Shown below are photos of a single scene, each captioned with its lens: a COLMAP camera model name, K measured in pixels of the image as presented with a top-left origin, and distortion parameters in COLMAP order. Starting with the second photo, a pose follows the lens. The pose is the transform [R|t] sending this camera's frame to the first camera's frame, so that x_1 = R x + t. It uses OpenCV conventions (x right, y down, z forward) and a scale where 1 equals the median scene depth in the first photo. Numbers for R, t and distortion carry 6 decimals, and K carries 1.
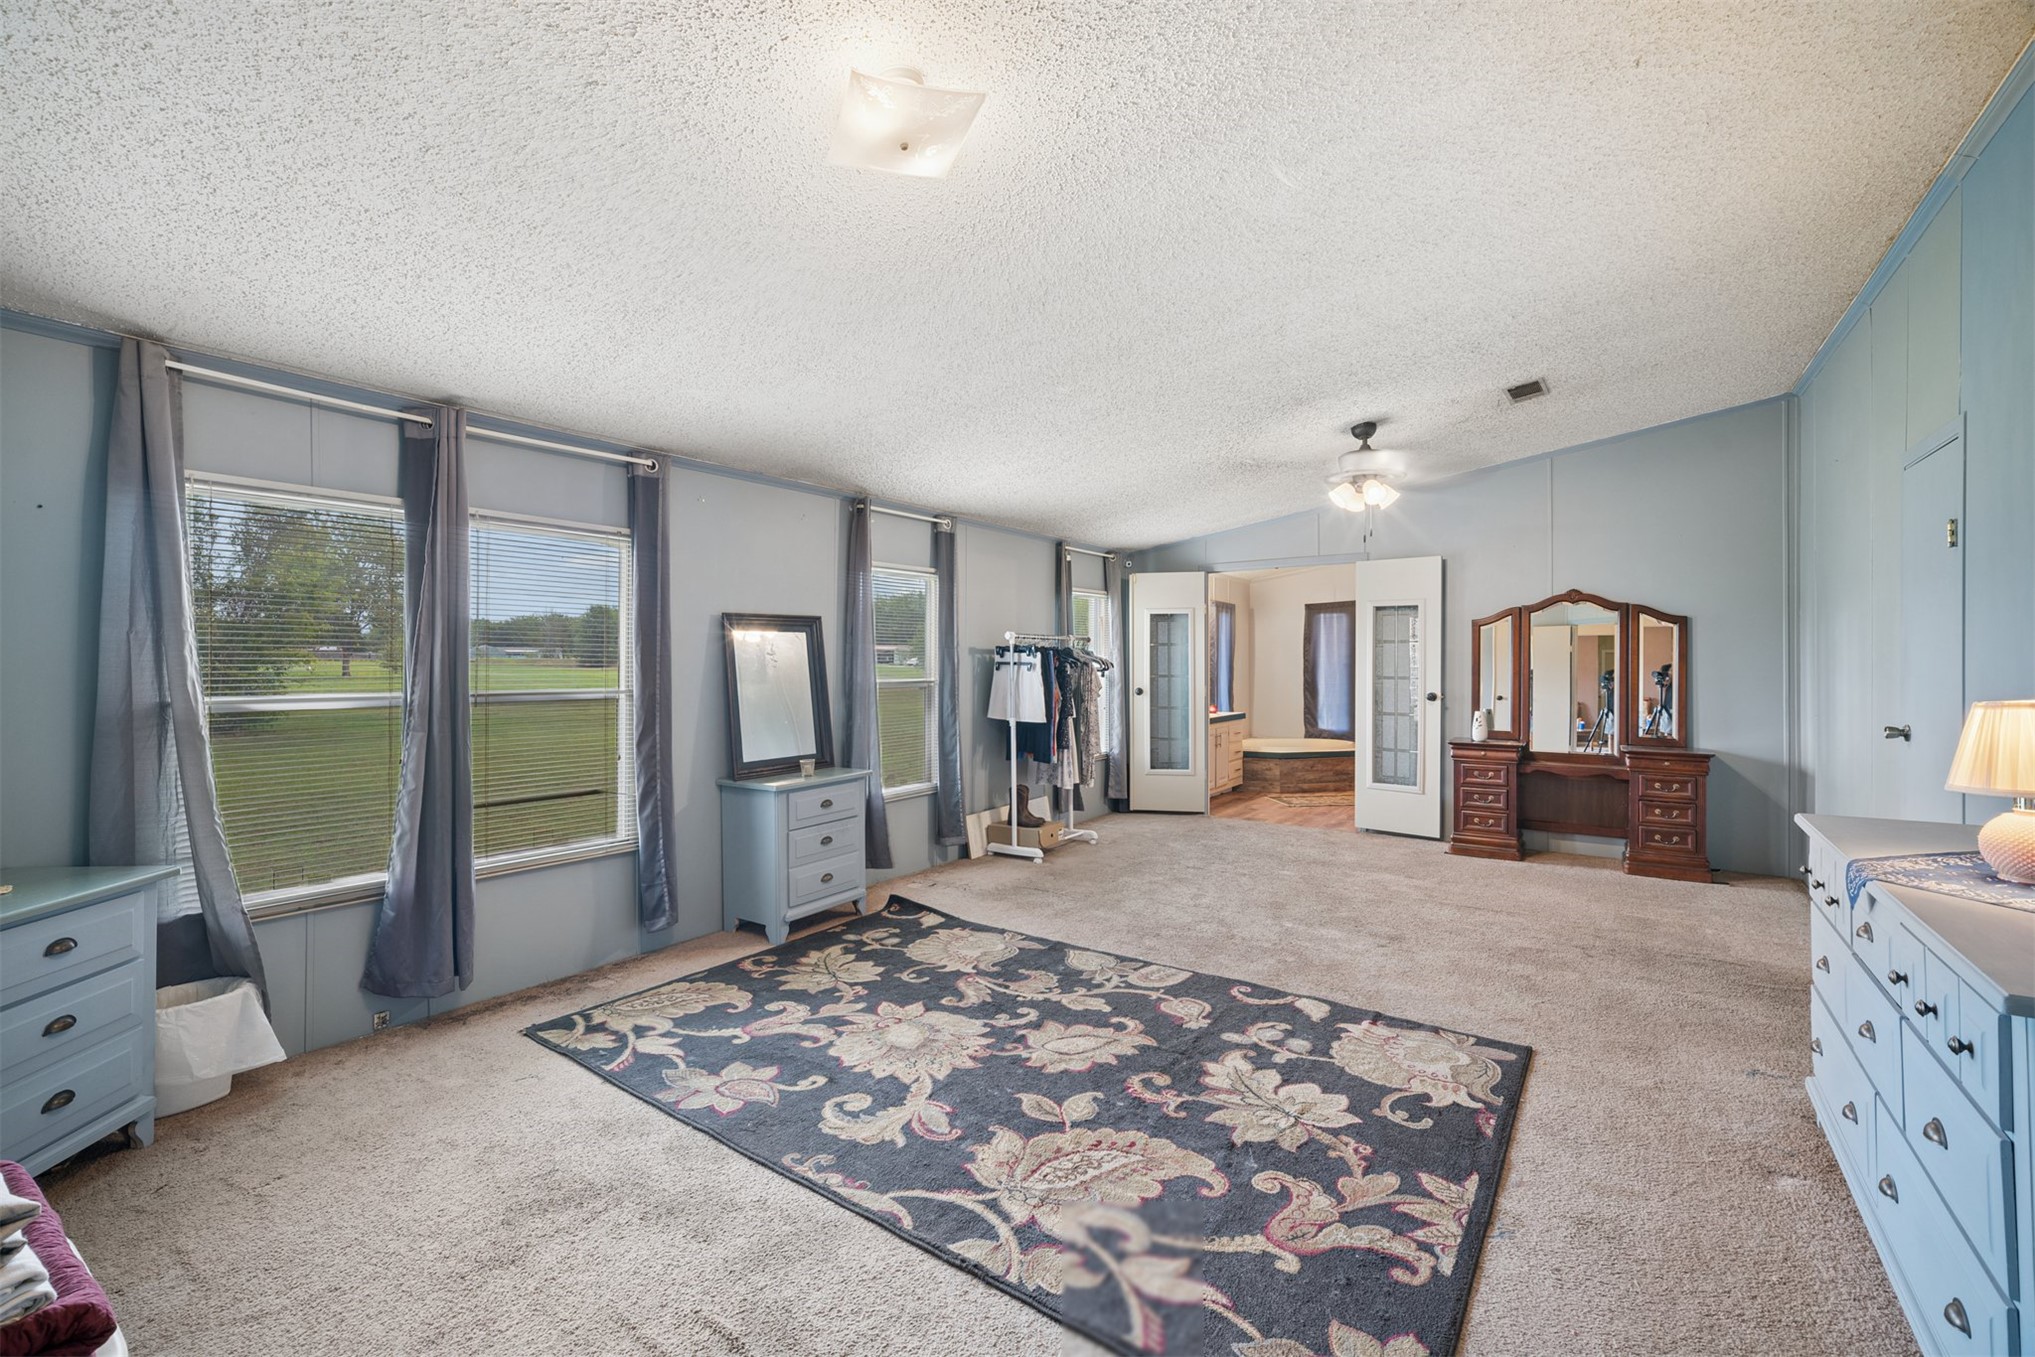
lens RADIAL K [[865.5, 0, 1001.7], [0, 865.5, 667.7], [0, 0, 1]] dist [-0.006399, 0.000435]
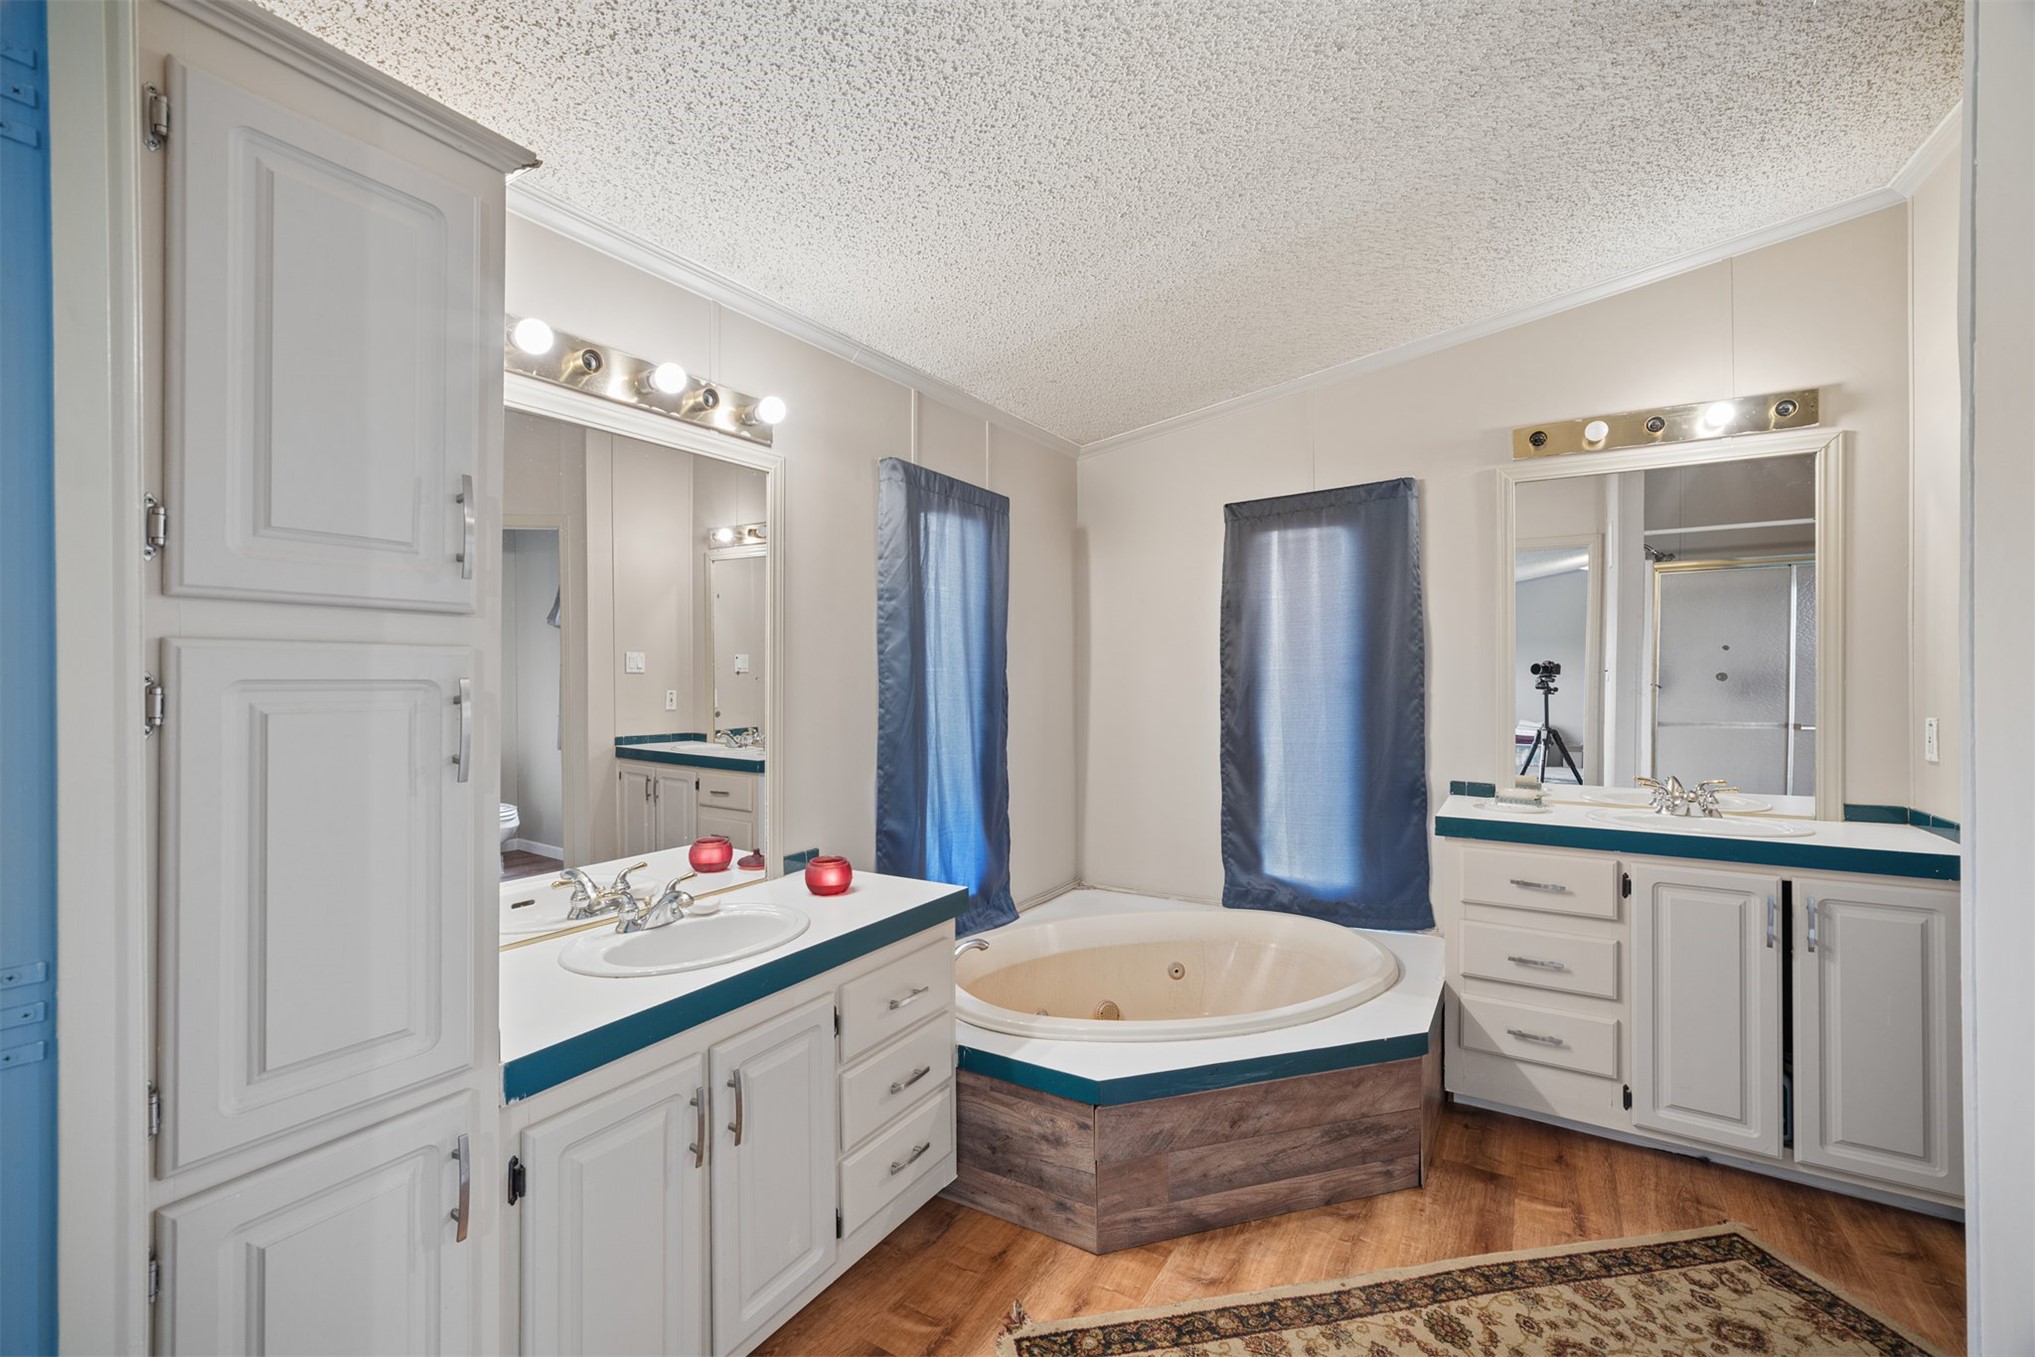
lens RADIAL K [[865.5, 0, 1001.7], [0, 865.5, 667.7], [0, 0, 1]] dist [-0.006399, 0.000435]
pose [[0.998536, 0.001022, 0.054083, 0.269571], [-0.000221, 0.999890, -0.014803, -0.005440], [-0.054092, 0.014769, 0.998427, 0.732000]]
